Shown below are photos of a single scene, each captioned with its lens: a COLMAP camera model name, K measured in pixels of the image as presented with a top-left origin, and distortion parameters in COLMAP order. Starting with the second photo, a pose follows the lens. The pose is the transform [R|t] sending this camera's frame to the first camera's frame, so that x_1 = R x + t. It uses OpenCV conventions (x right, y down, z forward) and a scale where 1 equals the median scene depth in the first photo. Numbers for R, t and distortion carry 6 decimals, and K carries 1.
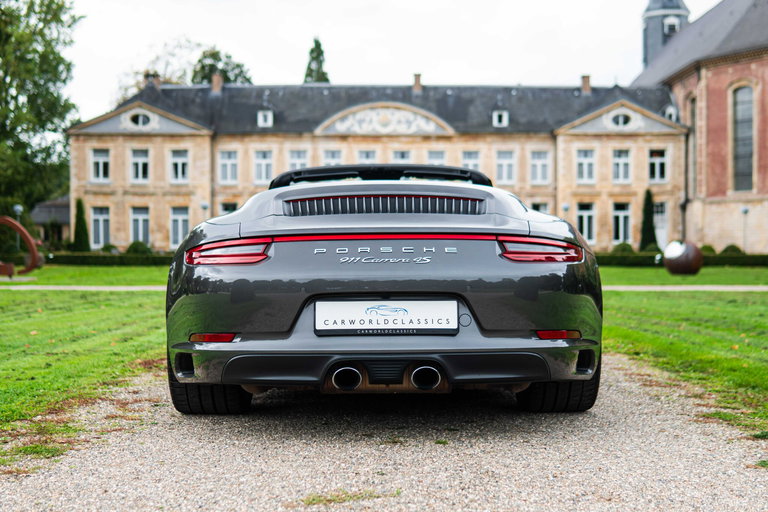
lens RADIAL K [[1120.4, 0, 383.8], [0, 1120.4, 269.8], [0, 0, 1]] dist [-0.067849, 0.030821]
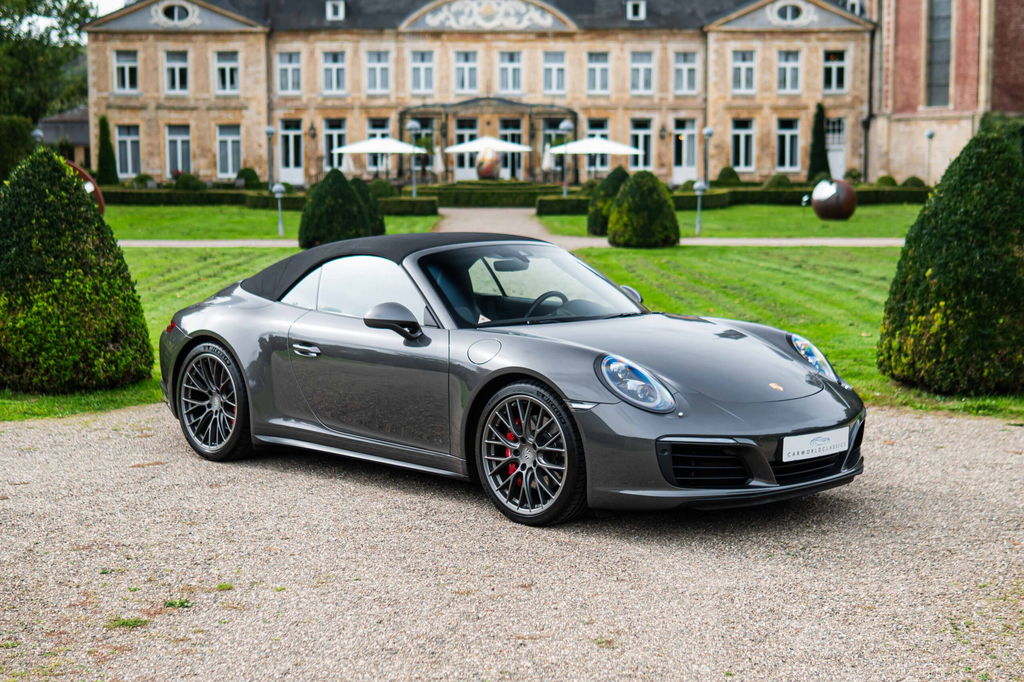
lens RADIAL K [[1670.8, 0, 490.1], [0, 1670.8, 372.4], [0, 0, 1]] dist [-0.038796, -0.012922]
pose [[0.999993, -0.003249, 0.001722, -0.000842], [0.003033, 0.993573, 0.113150, -0.015396], [-0.002079, -0.113144, 0.993576, -0.188588]]
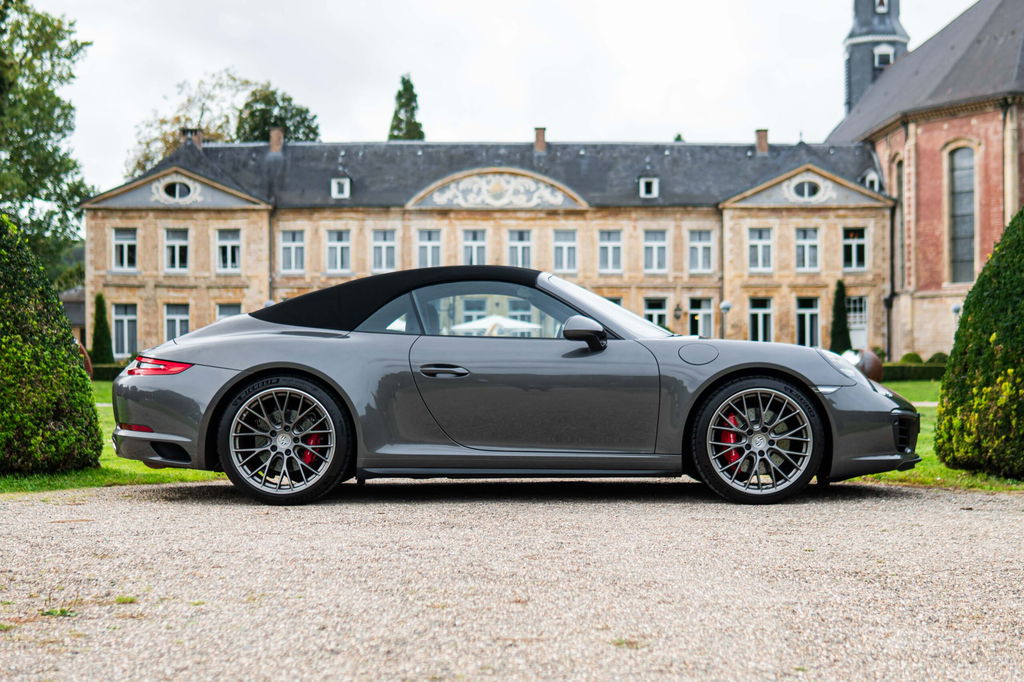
lens RADIAL K [[1710.9, 0, 486.0], [0, 1710.9, 359.6], [0, 0, 1]] dist [-0.021737, -0.128381]
pose [[0.999976, -0.002050, -0.006646, 0.000590], [0.001941, 0.999864, -0.016406, 0.001155], [0.006679, 0.016392, 0.999843, -0.165864]]
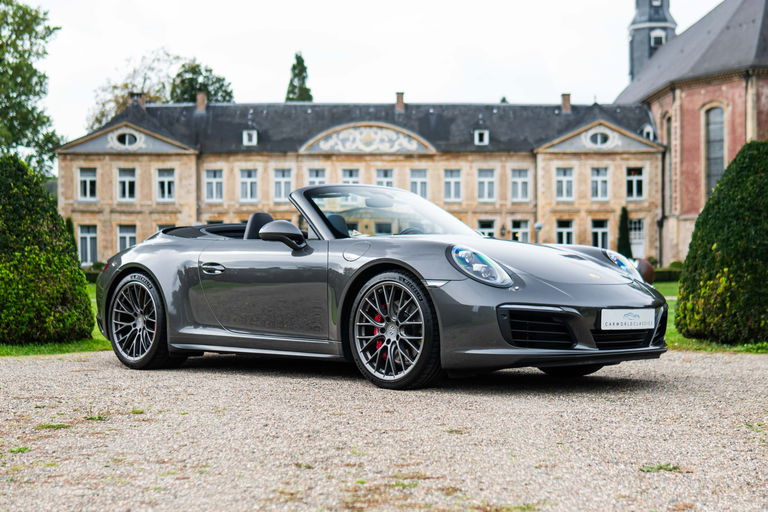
lens RADIAL K [[1301.0, 0, 378.7], [0, 1301.0, 293.2], [0, 0, 1]] dist [-0.024020, -0.130935]
pose [[0.999956, -0.003710, 0.008594, 0.000021], [0.003680, 0.999987, 0.003479, 0.002222], [-0.008607, -0.003447, 0.999957, -0.183318]]
